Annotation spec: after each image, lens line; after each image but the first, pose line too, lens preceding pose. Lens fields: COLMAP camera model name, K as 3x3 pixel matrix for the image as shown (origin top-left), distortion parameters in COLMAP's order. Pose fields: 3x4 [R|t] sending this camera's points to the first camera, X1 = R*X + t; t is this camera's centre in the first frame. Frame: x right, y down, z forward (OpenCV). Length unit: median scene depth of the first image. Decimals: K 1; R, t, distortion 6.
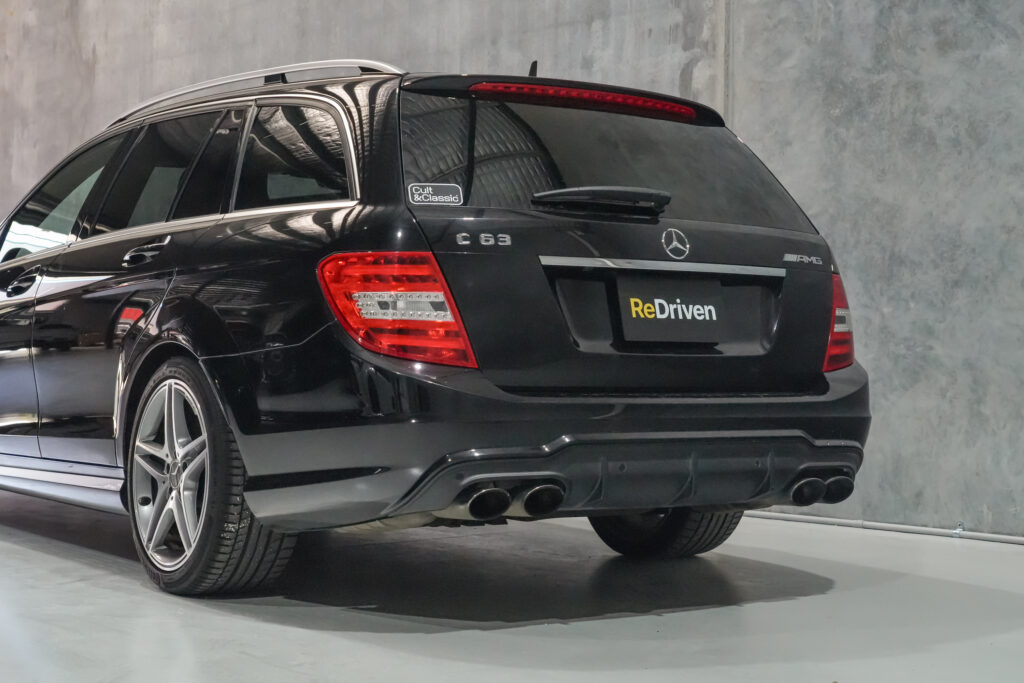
lens RADIAL K [[1660.3, 0, 512.0], [0, 1660.3, 341.5], [0, 0, 1]] dist [0.000331, 0.015111]
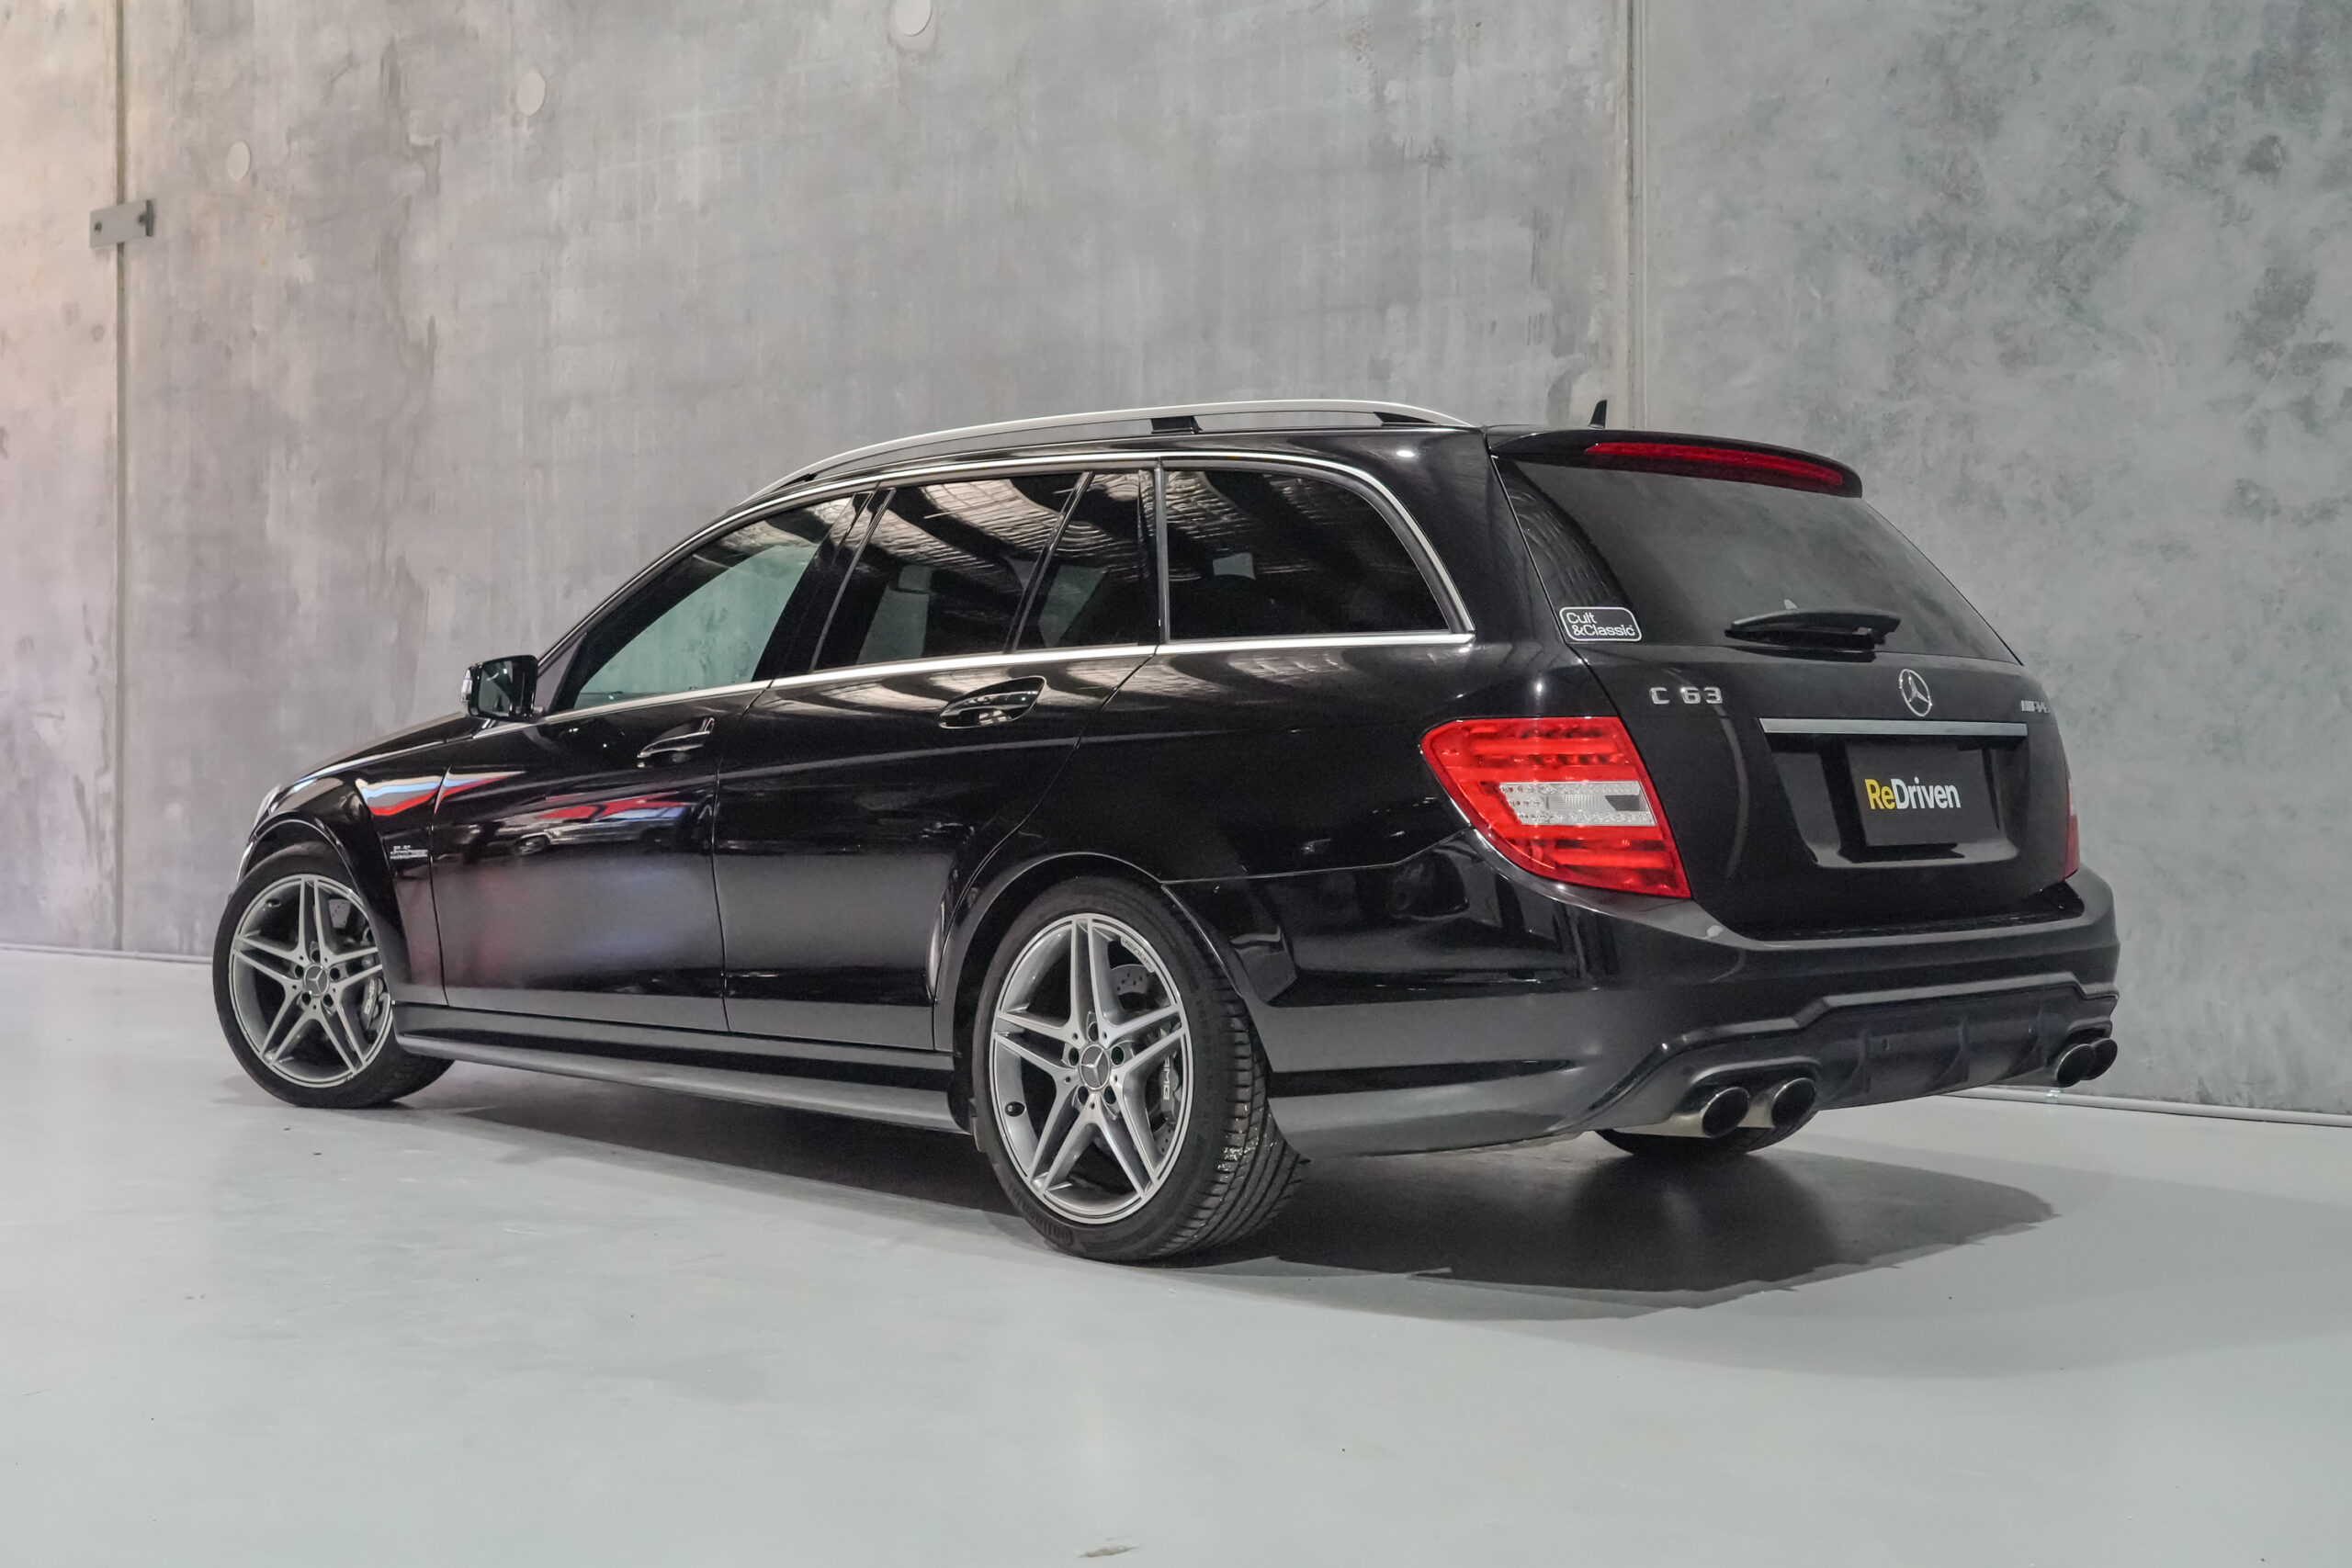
lens RADIAL K [[2610.4, 0, 1074.7], [0, 2610.4, 715.2], [0, 0, 1]] dist [0.027501, 0.007028]
pose [[0.988656, -0.013546, 0.149588, -0.271827], [0.015224, 0.999833, -0.010079, -0.032103], [-0.149427, 0.012242, 0.988697, 0.025712]]
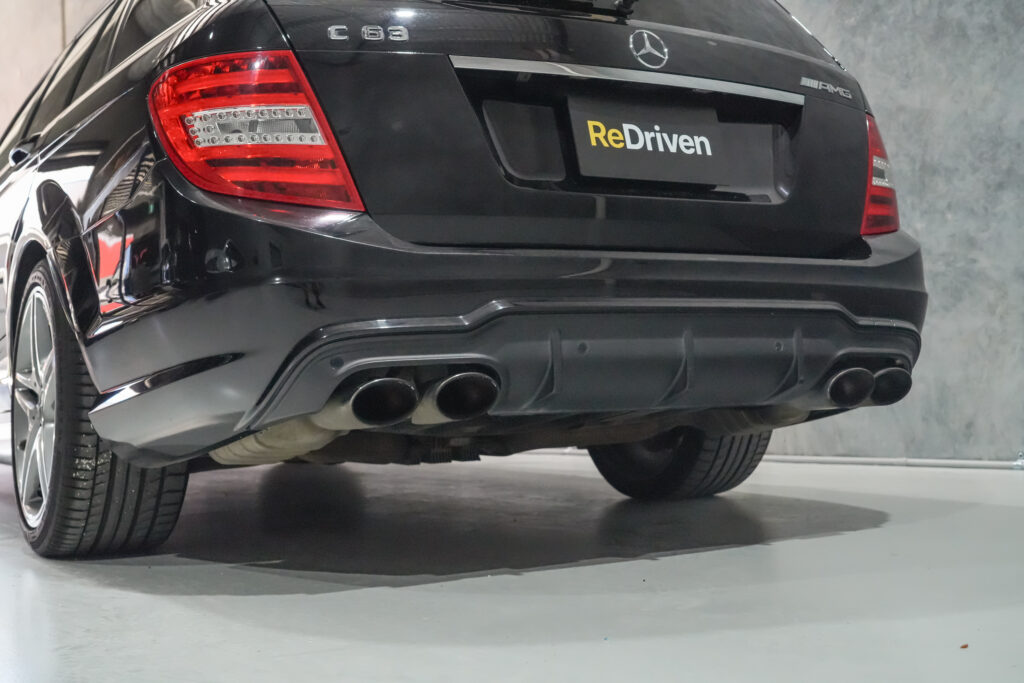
lens RADIAL K [[1208.3, 0, 512.0], [0, 1208.3, 341.5], [0, 0, 1]] dist [0.024475, -0.006360]
pose [[0.995845, -0.048668, -0.076966, 0.052340], [0.045822, 0.998214, -0.038323, 0.062691], [0.078693, 0.034637, 0.996297, 0.334180]]
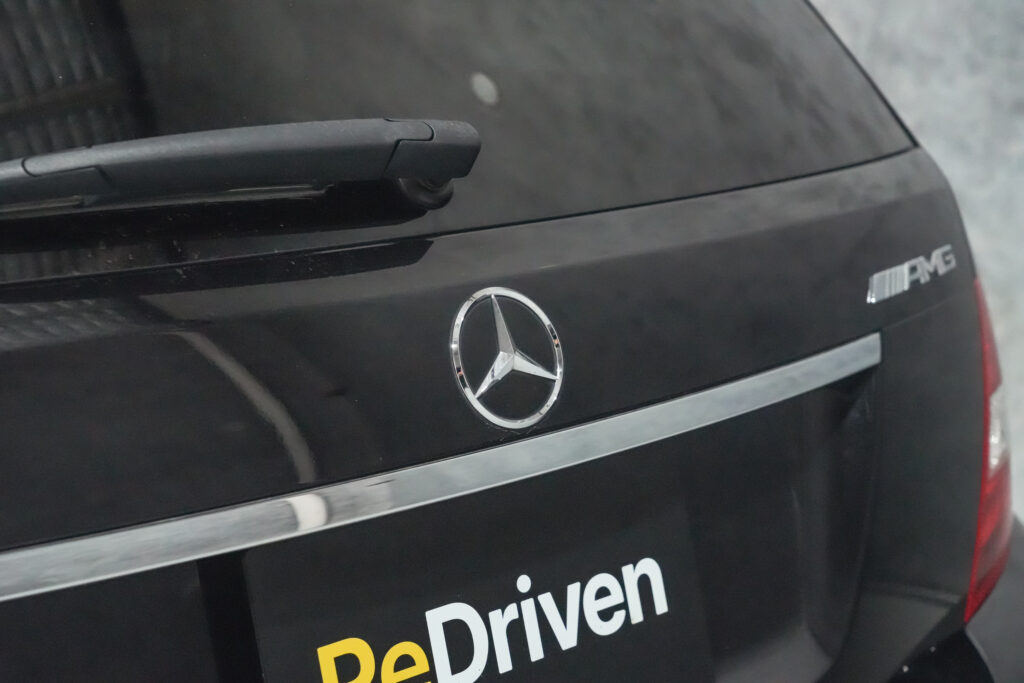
lens RADIAL K [[1697.9, 0, 512.3], [0, 1697.9, 290.2], [0, 0, 1]] dist [-0.011661, -0.027974]
pose [[0.984556, -0.061138, 0.164050, 0.044166], [0.029447, 0.981523, 0.189065, -0.079860], [-0.172577, -0.181315, 0.968164, 0.555783]]
